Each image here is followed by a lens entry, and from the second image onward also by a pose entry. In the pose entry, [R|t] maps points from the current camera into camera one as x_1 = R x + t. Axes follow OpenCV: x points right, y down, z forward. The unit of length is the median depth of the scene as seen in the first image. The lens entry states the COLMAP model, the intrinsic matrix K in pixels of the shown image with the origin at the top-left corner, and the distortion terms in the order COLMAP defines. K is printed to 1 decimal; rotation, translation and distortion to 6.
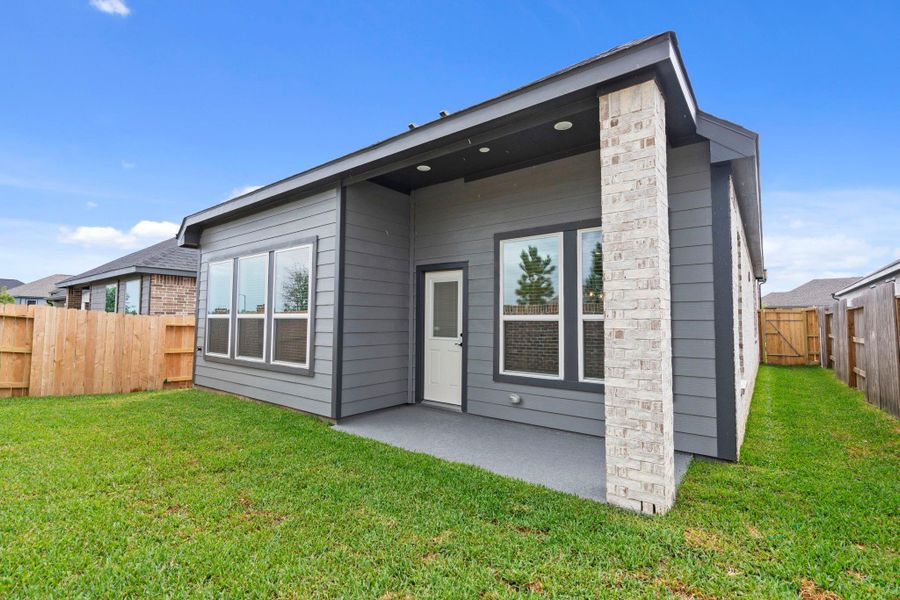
lens RADIAL K [[410.8, 0, 443.1], [0, 410.8, 301.2], [0, 0, 1]] dist [-0.001768, -0.000201]
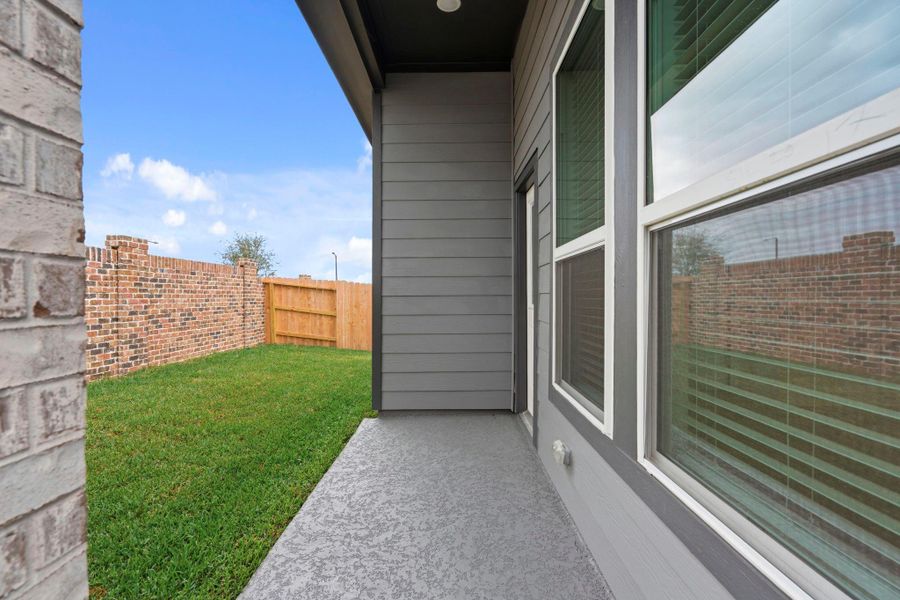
lens RADIAL K [[410.8, 0, 447.8], [0, 410.8, 301.0], [0, 0, 1]] dist [-0.001768, -0.000201]
pose [[0.604431, -0.005154, -0.796641, 0.369895], [0.059205, 0.997504, 0.038467, 0.057115], [0.794454, -0.070415, 0.603228, 0.583989]]
